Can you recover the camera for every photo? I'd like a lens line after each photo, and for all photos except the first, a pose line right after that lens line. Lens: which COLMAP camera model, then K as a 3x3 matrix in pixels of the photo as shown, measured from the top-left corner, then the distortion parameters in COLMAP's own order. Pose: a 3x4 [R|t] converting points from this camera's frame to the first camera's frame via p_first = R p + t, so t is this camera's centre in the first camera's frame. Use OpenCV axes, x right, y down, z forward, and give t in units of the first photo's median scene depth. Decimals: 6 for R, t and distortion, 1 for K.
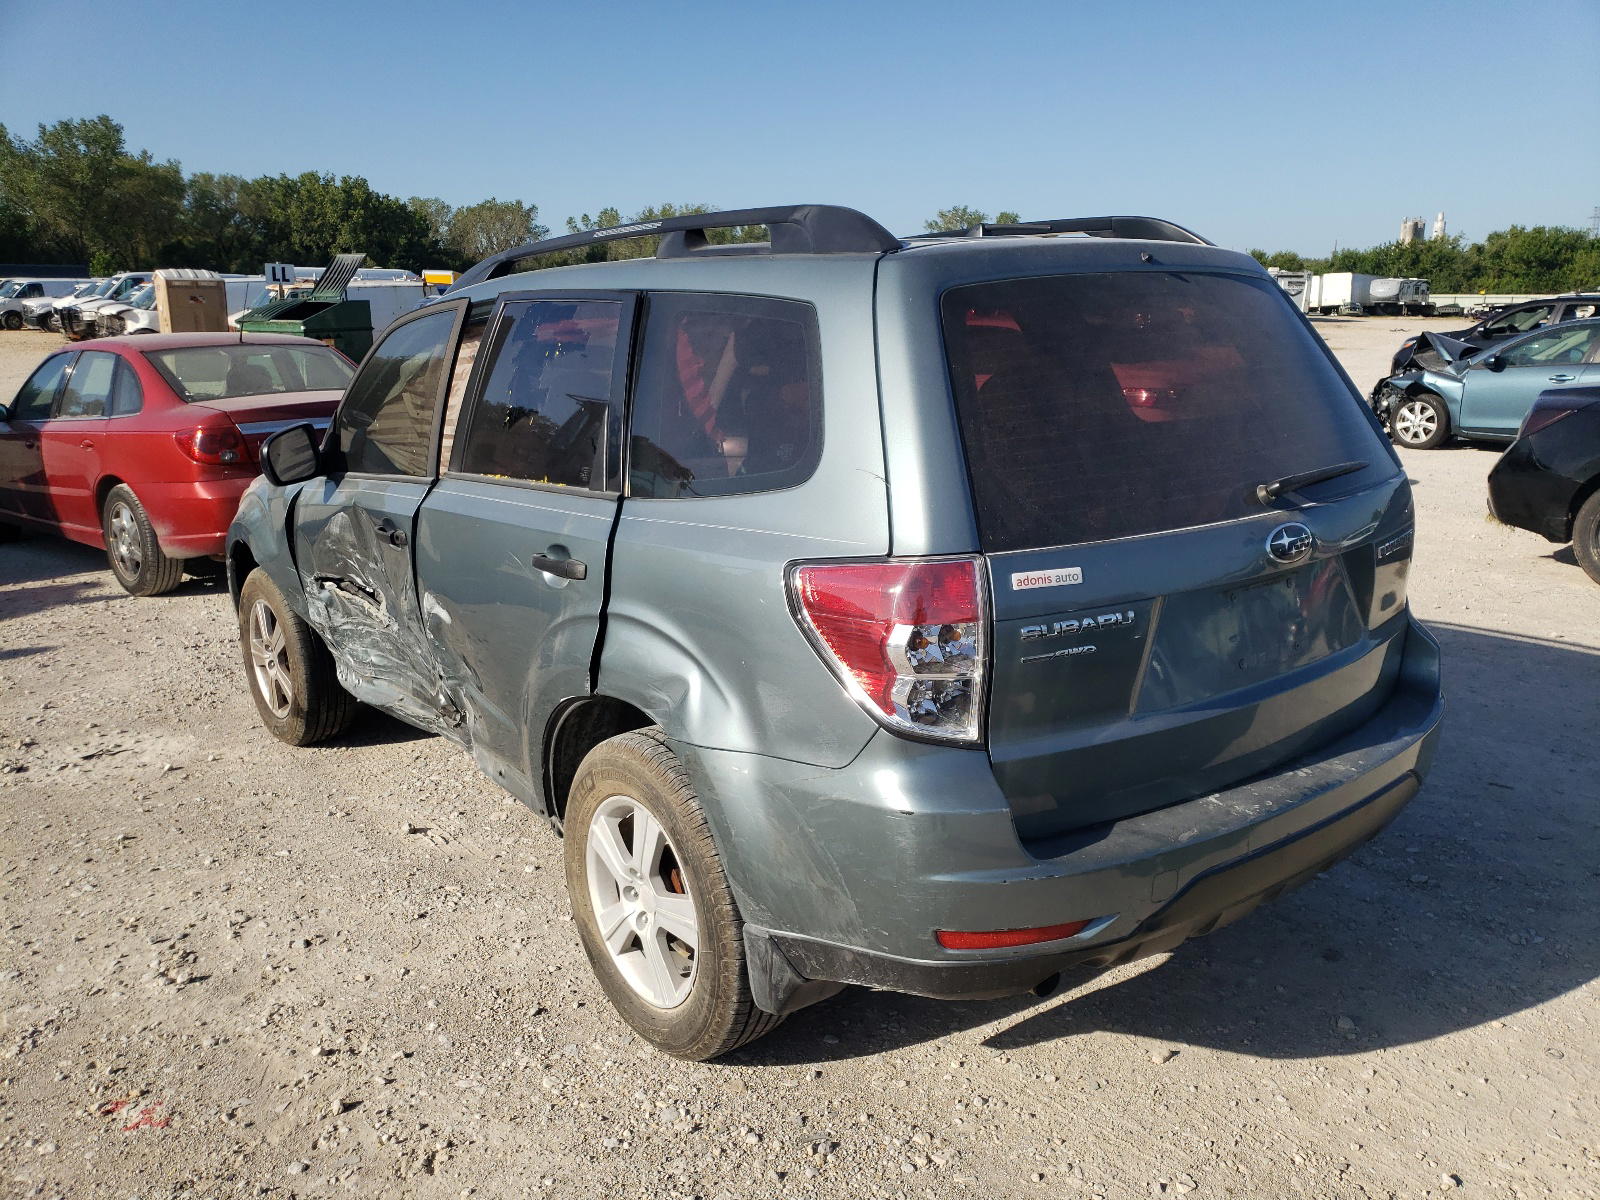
lens RADIAL K [[1238.1, 0, 805.1], [0, 1238.1, 601.9], [0, 0, 1]] dist [0.002177, -0.012911]
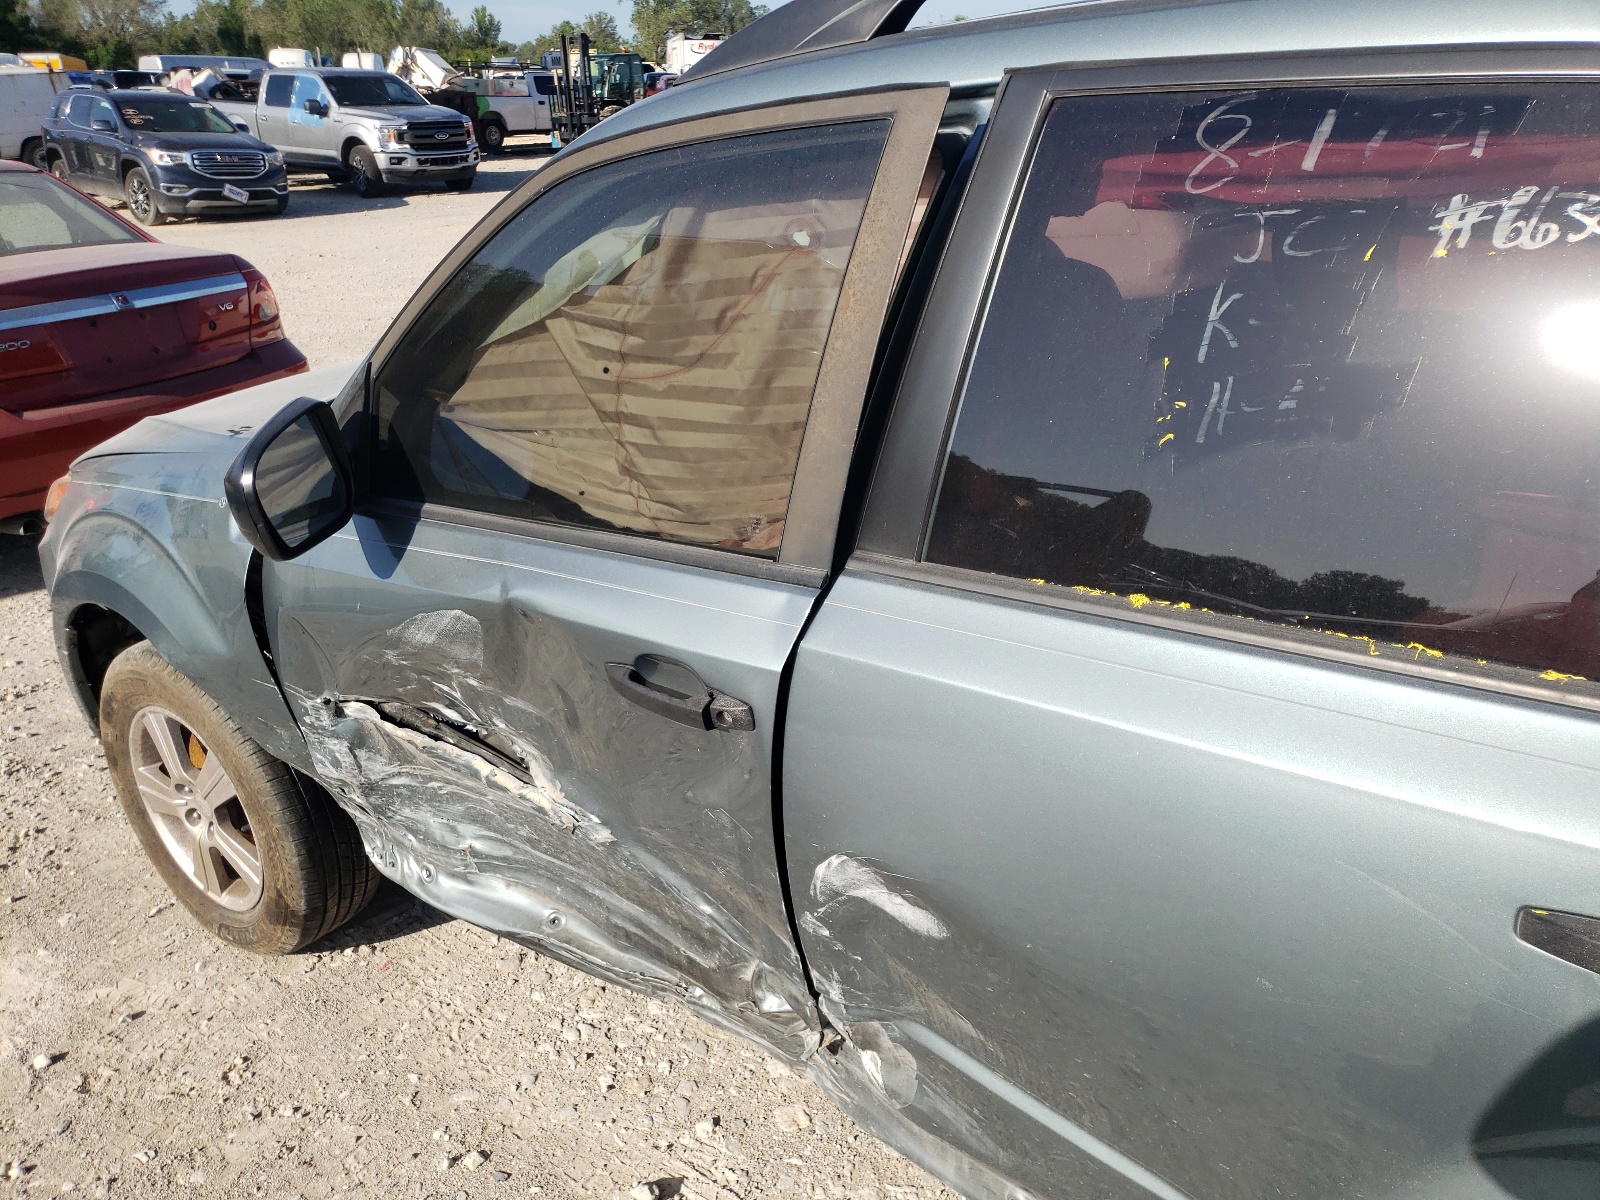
lens RADIAL K [[1238.1, 0, 793.4], [0, 1238.1, 600.4], [0, 0, 1]] dist [0.002177, -0.012911]
pose [[0.971925, -0.117236, 0.204001, -0.305563], [0.082147, 0.981543, 0.172699, -0.124845], [-0.220483, -0.151093, 0.963617, 0.484997]]
